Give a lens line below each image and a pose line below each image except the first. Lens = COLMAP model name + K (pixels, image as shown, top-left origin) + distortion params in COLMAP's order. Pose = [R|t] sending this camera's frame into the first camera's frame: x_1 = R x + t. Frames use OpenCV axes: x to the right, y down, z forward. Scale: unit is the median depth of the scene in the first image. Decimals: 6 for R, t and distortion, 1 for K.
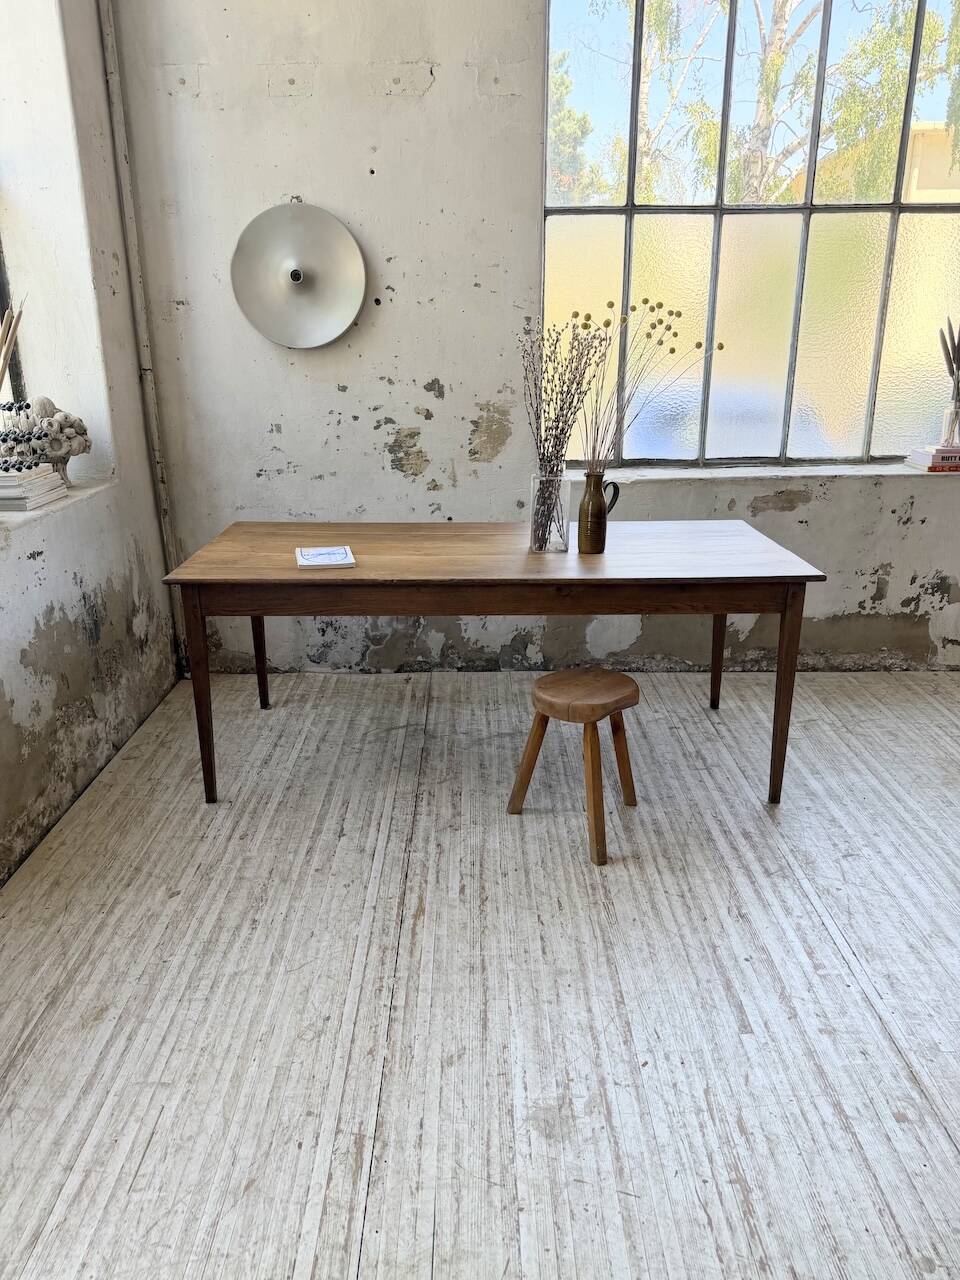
lens RADIAL K [[892.8, 0, 473.8], [0, 892.8, 639.4], [0, 0, 1]] dist [0.118908, -0.215521]
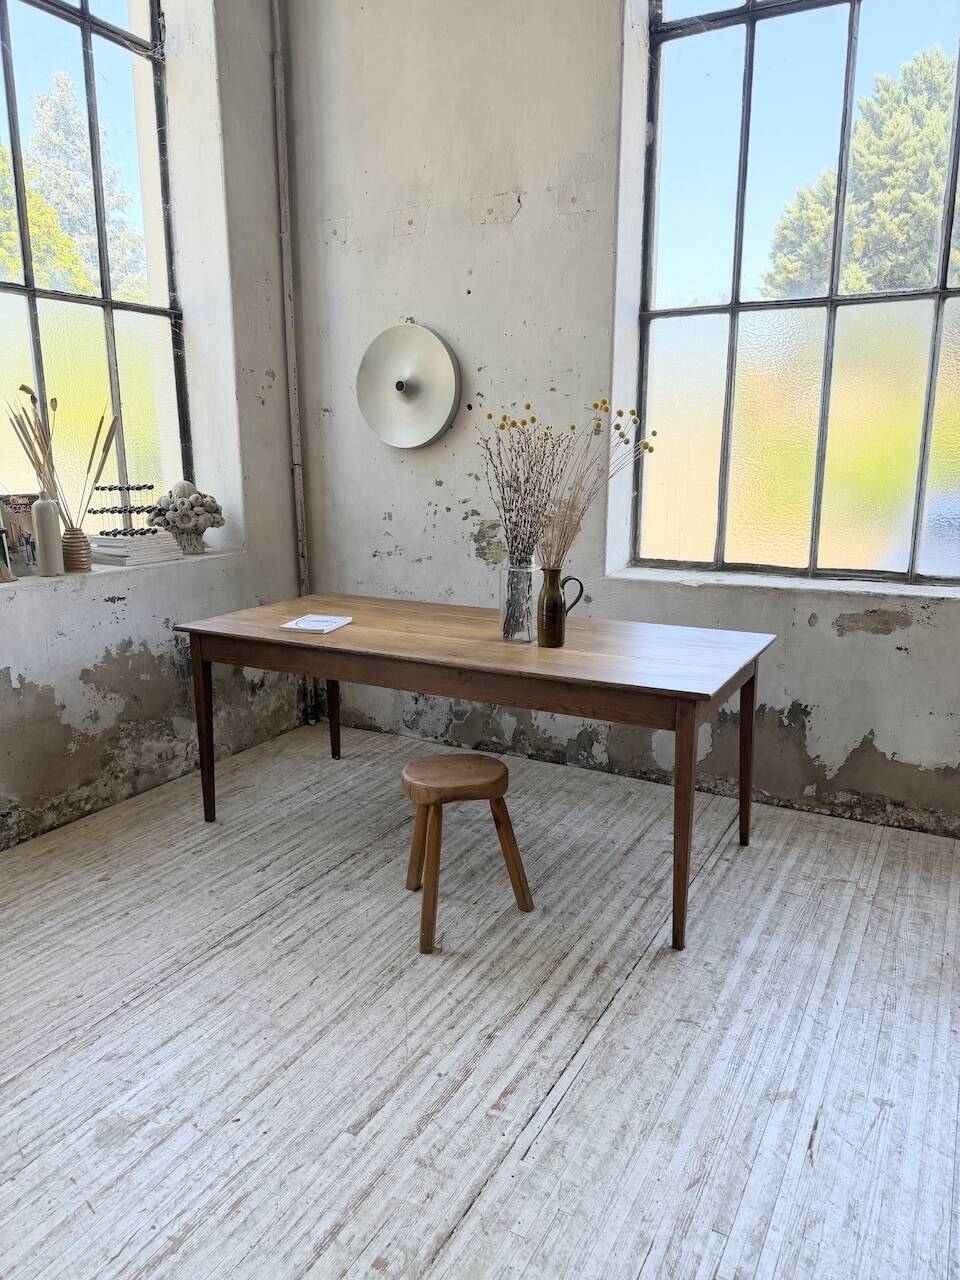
lens RADIAL K [[896.1, 0, 483.3], [0, 896.1, 645.1], [0, 0, 1]] dist [0.088712, -0.143922]
pose [[0.877152, 0.107087, -0.468121, 0.480054], [-0.154062, 0.986044, -0.063110, -0.022569], [0.454830, 0.127477, 0.881408, 0.086501]]
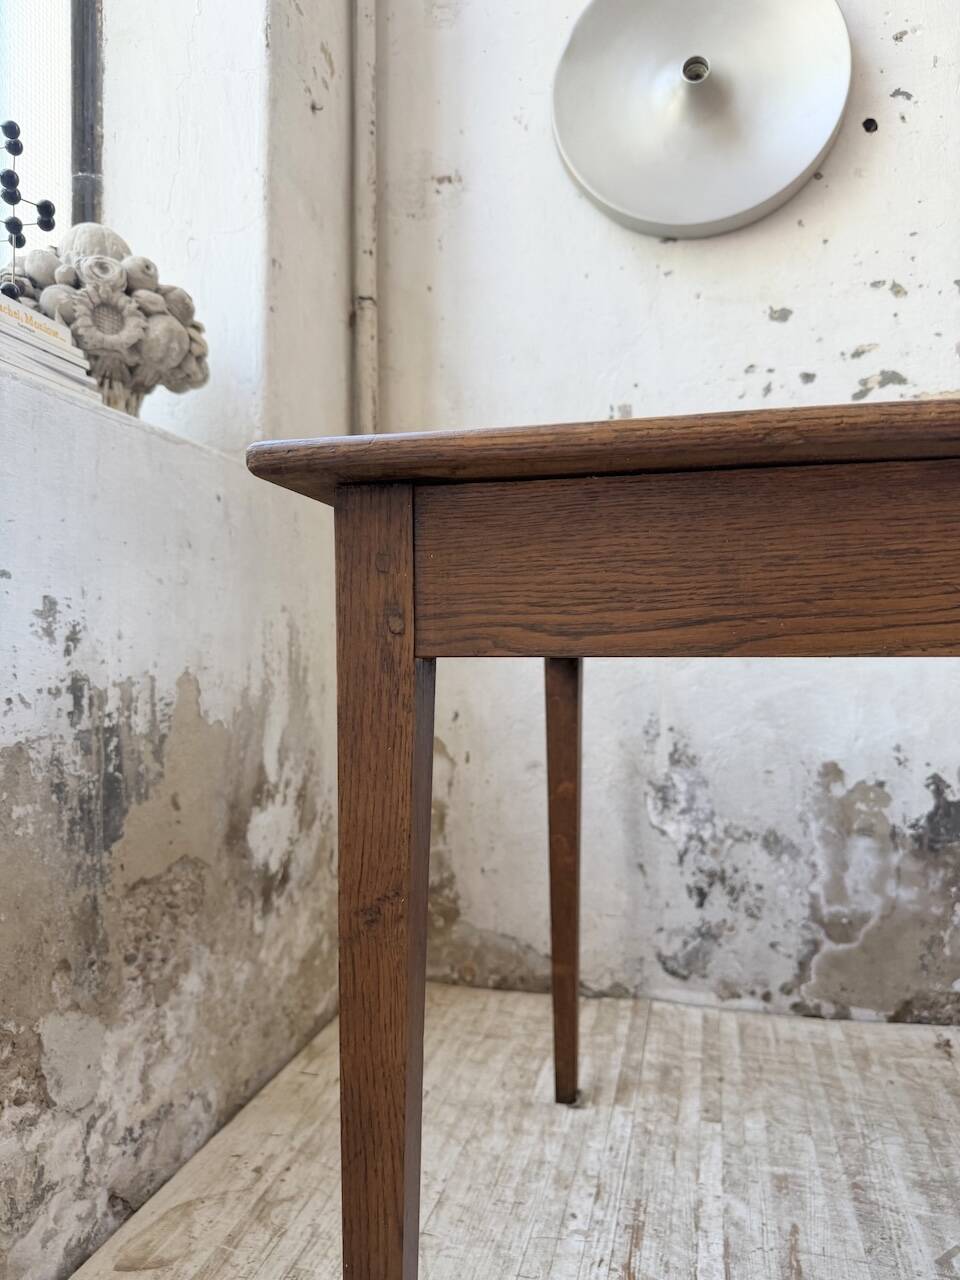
lens RADIAL K [[917.0, 0, 484.2], [0, 917.0, 645.1], [0, 0, 1]] dist [0.024953, -0.048002]
pose [[0.971666, -0.001643, -0.236354, -0.196783], [-0.075402, 0.945572, -0.316557, 0.027179], [0.224010, 0.325409, 0.918656, 0.667460]]
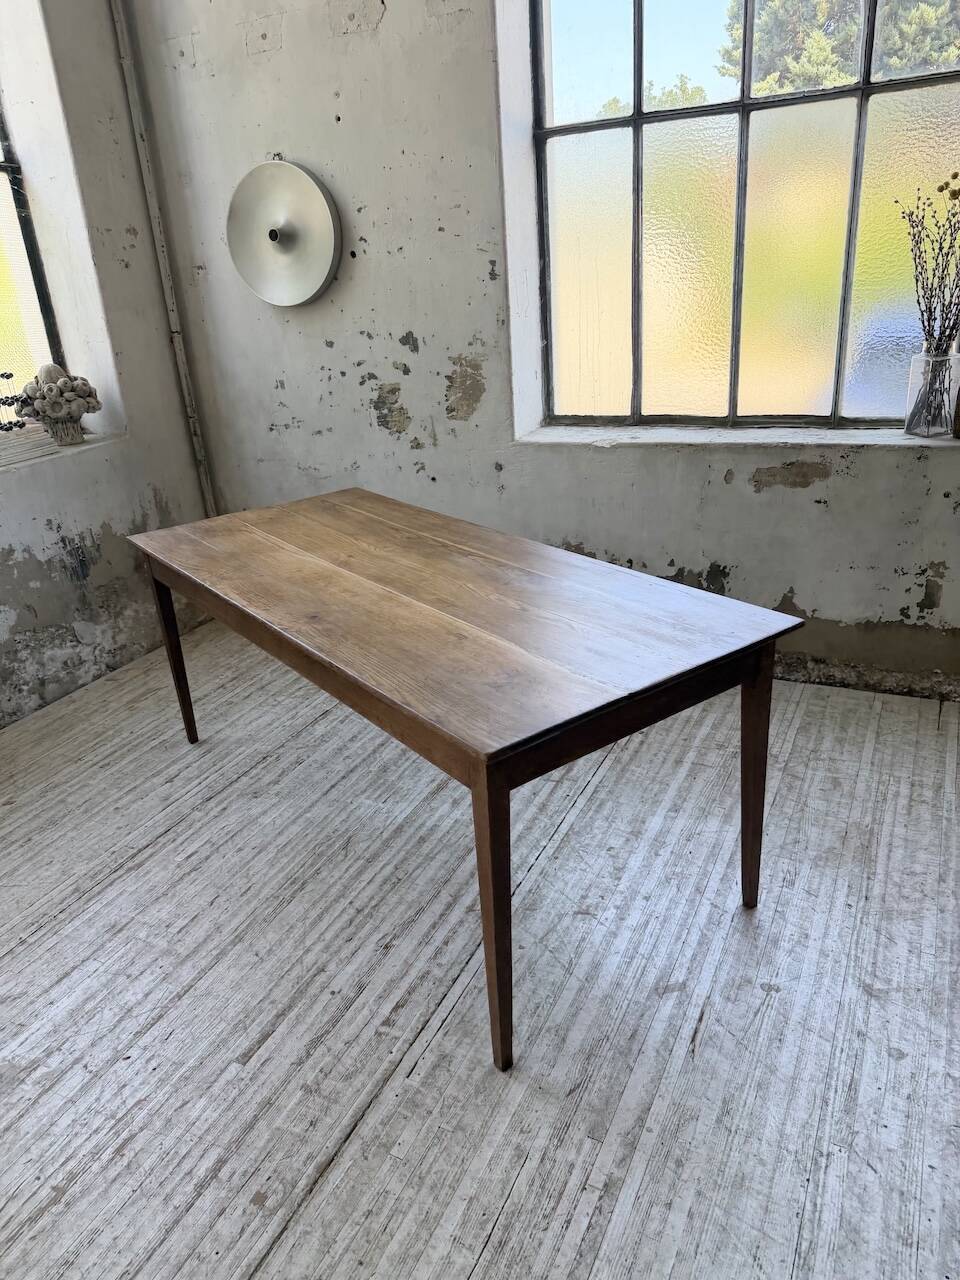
lens RADIAL K [[900.2, 0, 475.0], [0, 900.2, 646.9], [0, 0, 1]] dist [0.044447, -0.068811]
pose [[0.893527, 0.123813, -0.431602, 0.520019], [-0.081519, 0.989988, 0.115231, -0.081014], [0.441548, -0.067778, 0.894674, 0.160596]]
